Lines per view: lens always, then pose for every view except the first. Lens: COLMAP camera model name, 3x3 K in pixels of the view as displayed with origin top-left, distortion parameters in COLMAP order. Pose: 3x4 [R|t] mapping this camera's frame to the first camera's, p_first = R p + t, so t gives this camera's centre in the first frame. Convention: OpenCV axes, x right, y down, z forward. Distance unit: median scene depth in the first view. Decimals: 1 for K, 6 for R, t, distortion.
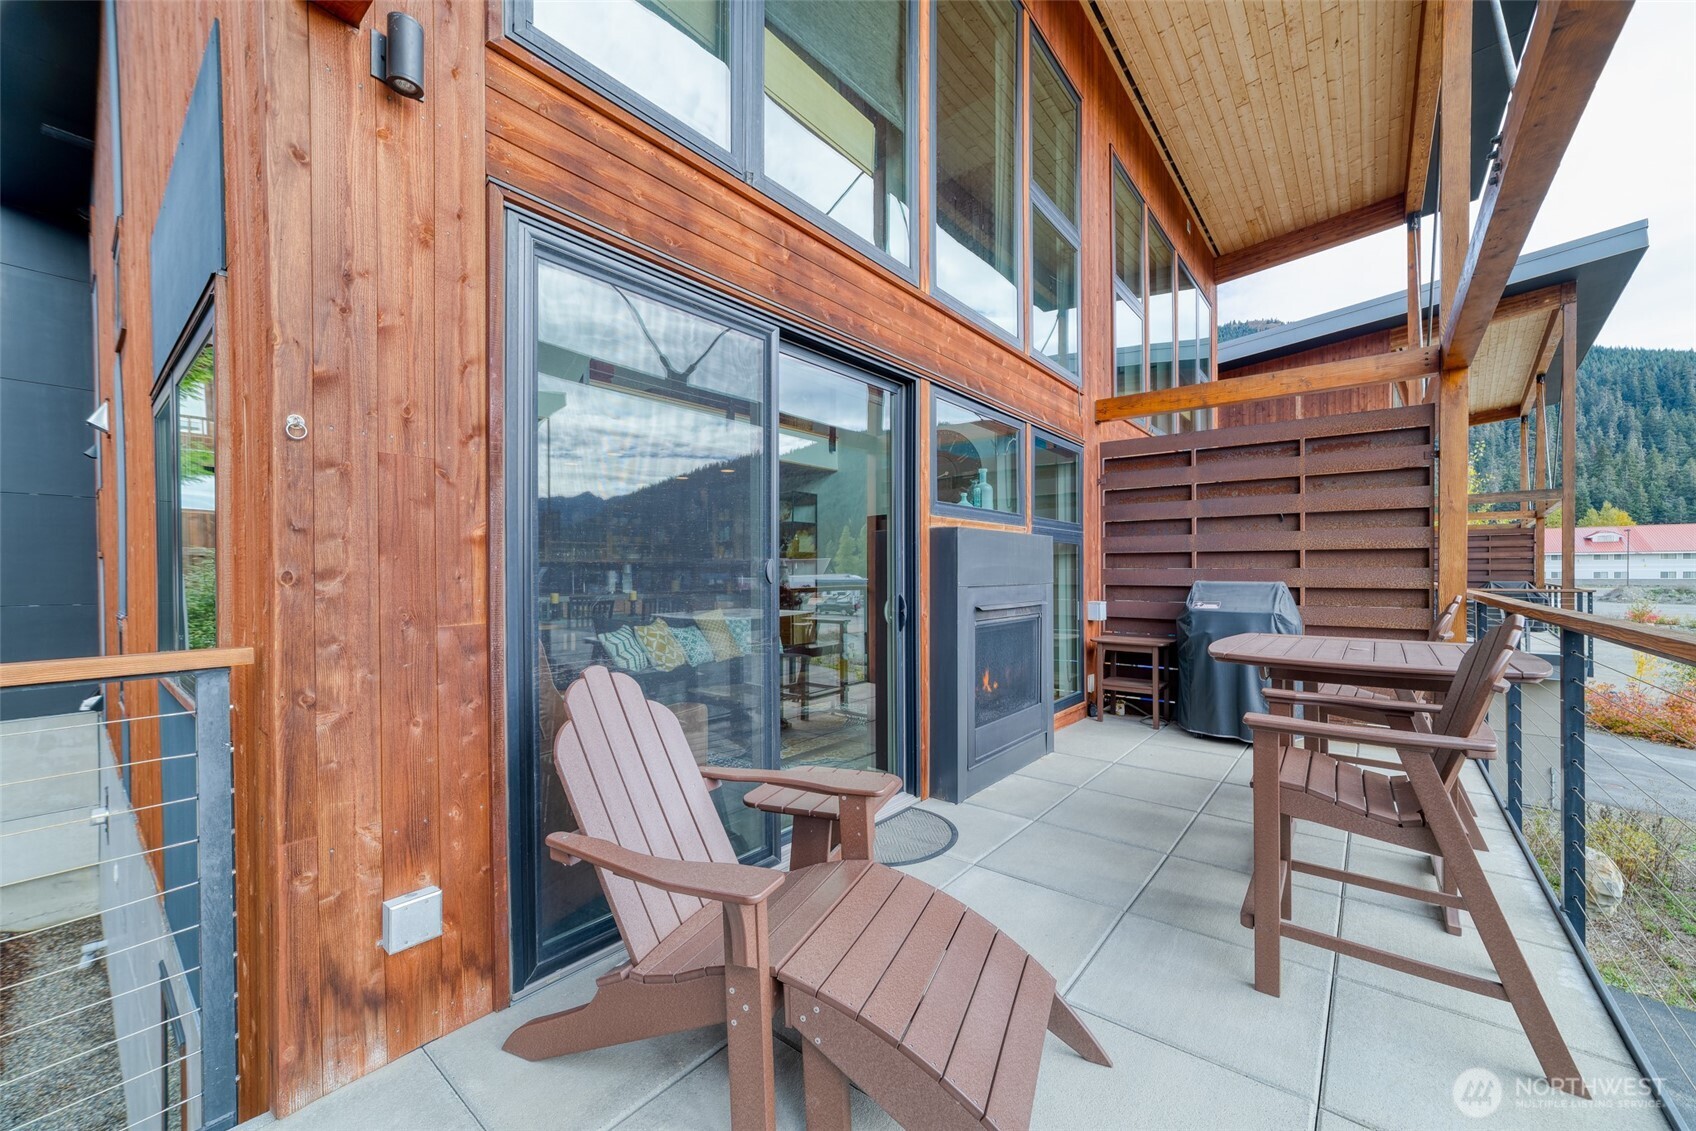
lens RADIAL K [[650.3, 0, 847.9], [0, 650.3, 571.9], [0, 0, 1]] dist [0.000343, 0.000601]
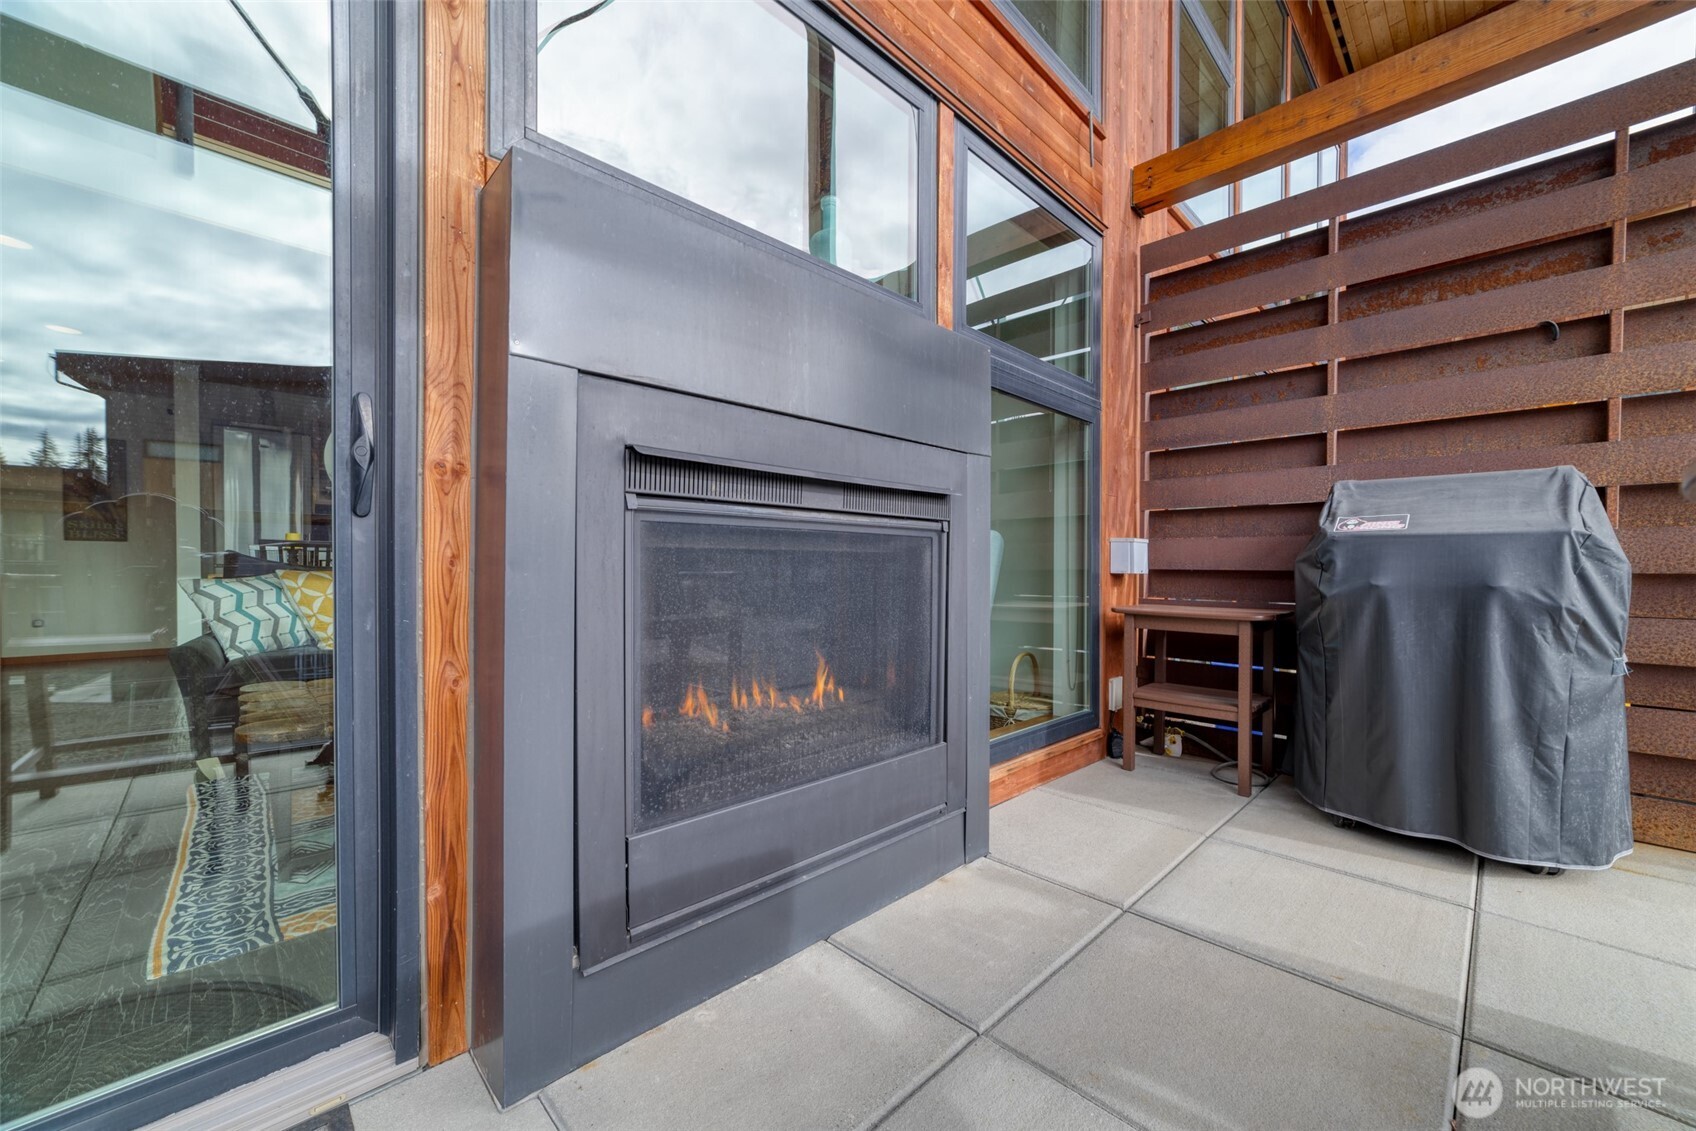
lens RADIAL K [[650.3, 0, 847.2], [0, 650.3, 569.6], [0, 0, 1]] dist [0.000343, 0.000601]
pose [[0.993449, 0.008445, -0.113967, 0.222620], [-0.007733, 0.999948, 0.006687, 0.071017], [0.114018, -0.005762, 0.993462, 0.463427]]
